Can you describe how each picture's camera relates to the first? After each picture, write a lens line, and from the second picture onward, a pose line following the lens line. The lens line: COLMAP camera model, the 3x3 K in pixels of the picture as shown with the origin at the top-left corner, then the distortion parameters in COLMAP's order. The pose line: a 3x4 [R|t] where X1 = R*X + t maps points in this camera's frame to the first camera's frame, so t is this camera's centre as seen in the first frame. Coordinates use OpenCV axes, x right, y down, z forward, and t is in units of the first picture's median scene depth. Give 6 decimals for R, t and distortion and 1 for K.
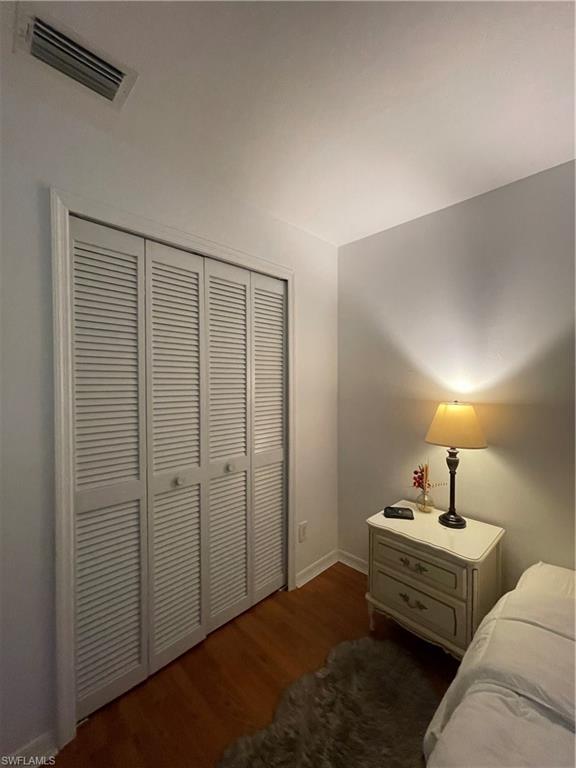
lens RADIAL K [[310.4, 0, 287.4], [0, 310.4, 389.0], [0, 0, 1]] dist [-0.003692, 0.000359]
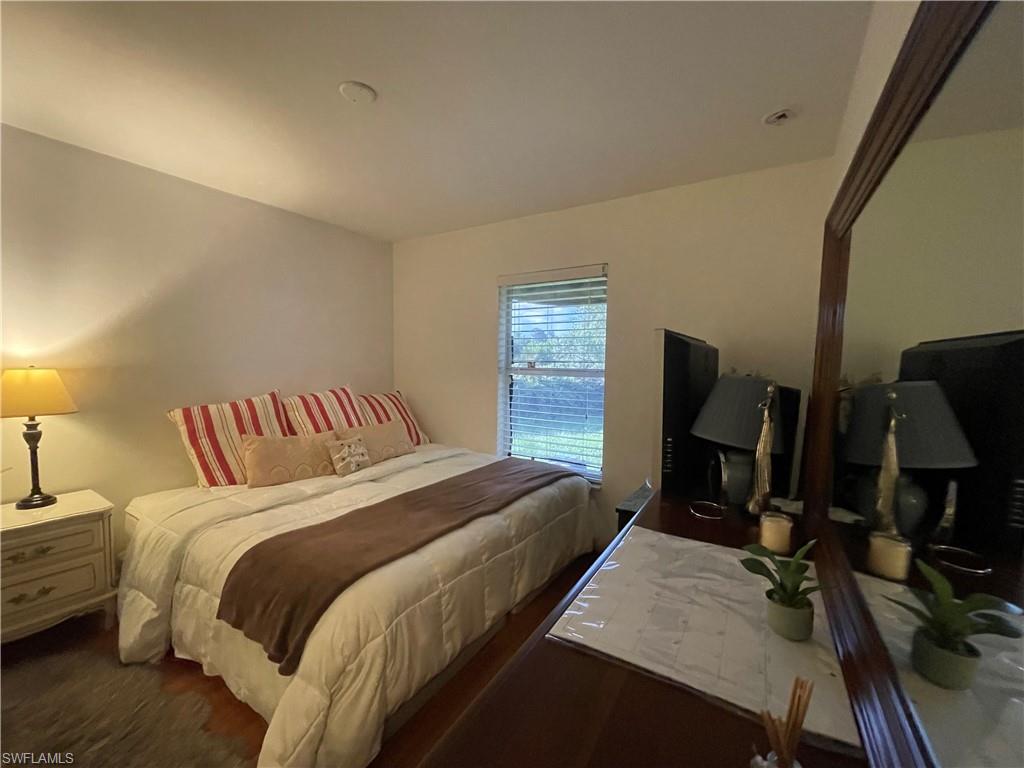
lens RADIAL K [[413.9, 0, 512.5], [0, 413.9, 387.4], [0, 0, 1]] dist [-0.003692, 0.000359]
pose [[-0.249404, -0.061967, 0.966415, -0.931176], [-0.003784, 0.998005, 0.063016, 0.020347], [-0.968392, 0.012059, -0.249141, -0.027769]]
